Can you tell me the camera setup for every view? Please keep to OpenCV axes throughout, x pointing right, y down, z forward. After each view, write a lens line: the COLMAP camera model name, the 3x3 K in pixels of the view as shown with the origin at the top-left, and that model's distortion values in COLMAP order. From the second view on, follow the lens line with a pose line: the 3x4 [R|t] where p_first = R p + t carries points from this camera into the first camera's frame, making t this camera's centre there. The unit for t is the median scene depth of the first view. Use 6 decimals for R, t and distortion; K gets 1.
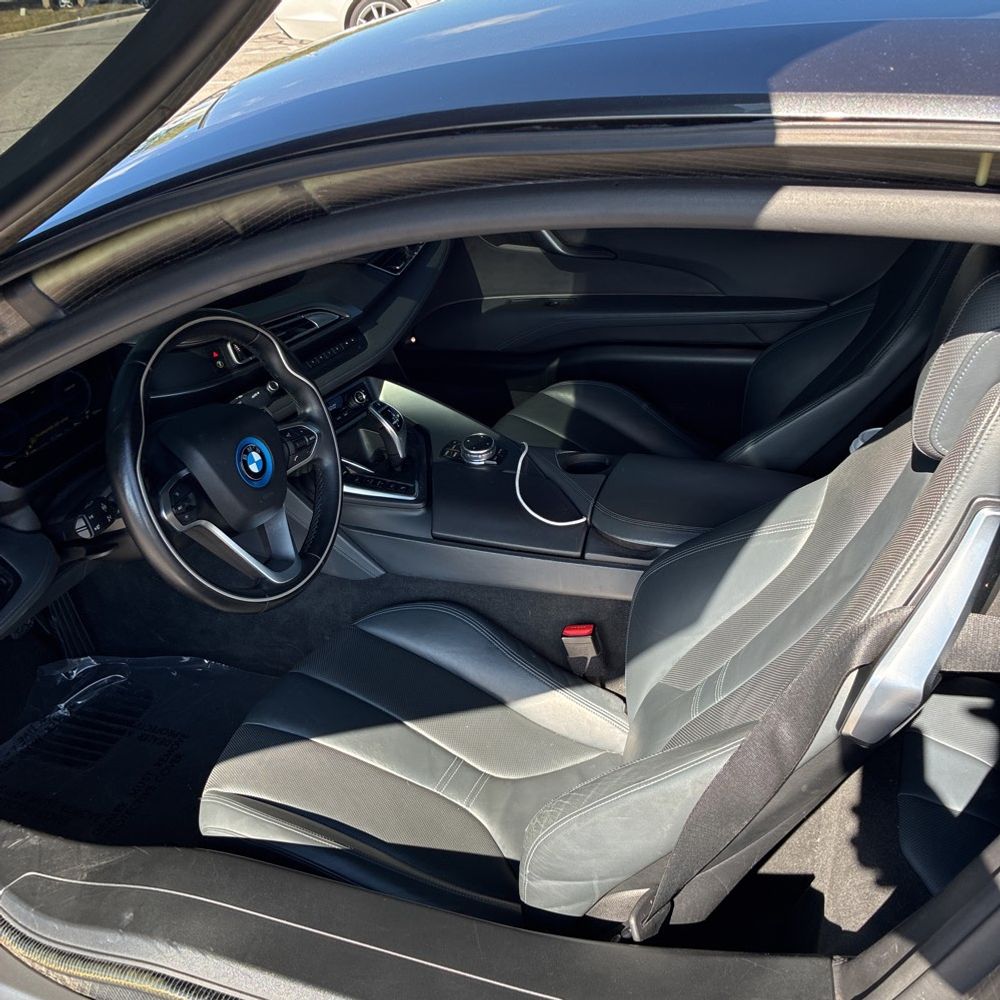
lens RADIAL K [[1012.0, 0, 515.7], [0, 1012.0, 500.0], [0, 0, 1]] dist [0.022325, 0.000000]
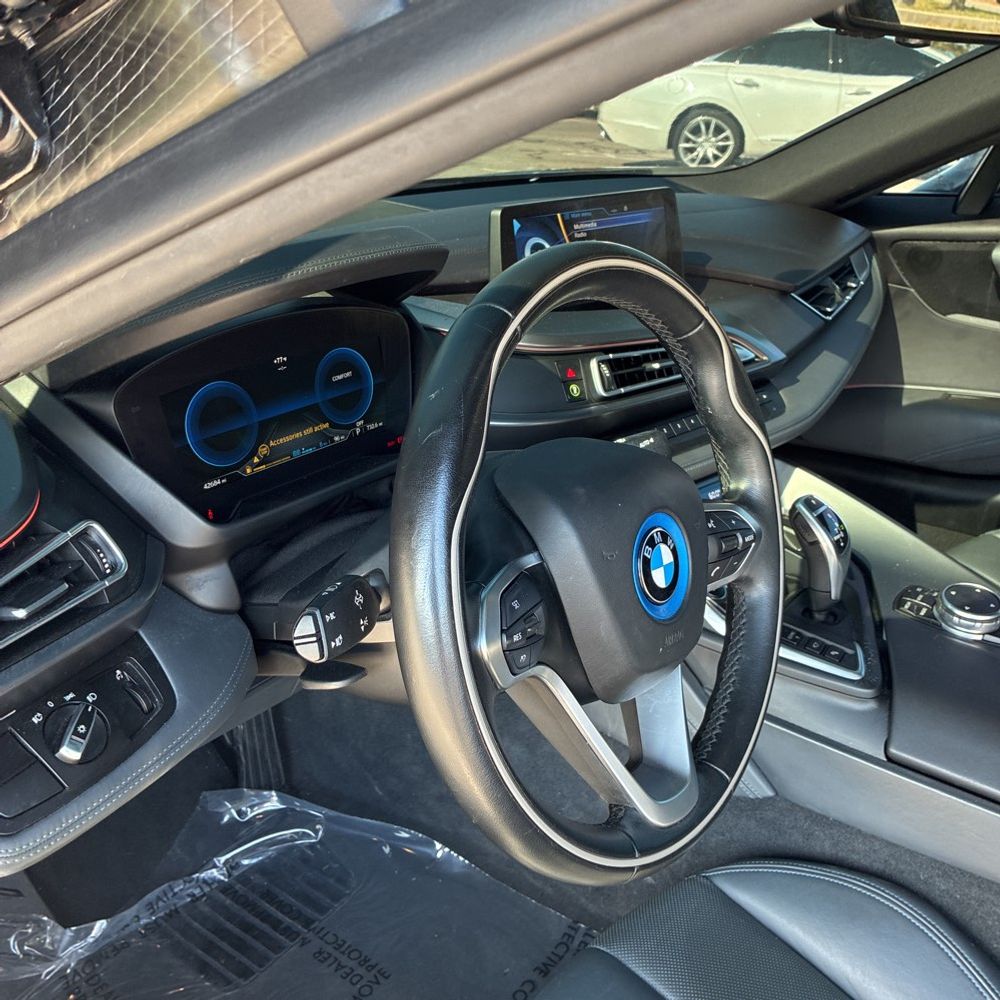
lens RADIAL K [[1012.0, 0, 500.3], [0, 1012.0, 500.1], [0, 0, 1]] dist [0.022325, 0.000000]
pose [[0.955289, 0.181898, -0.233102, -0.176009], [-0.206617, 0.974615, -0.086222, -0.007931], [0.211501, 0.130529, 0.968622, 0.402467]]
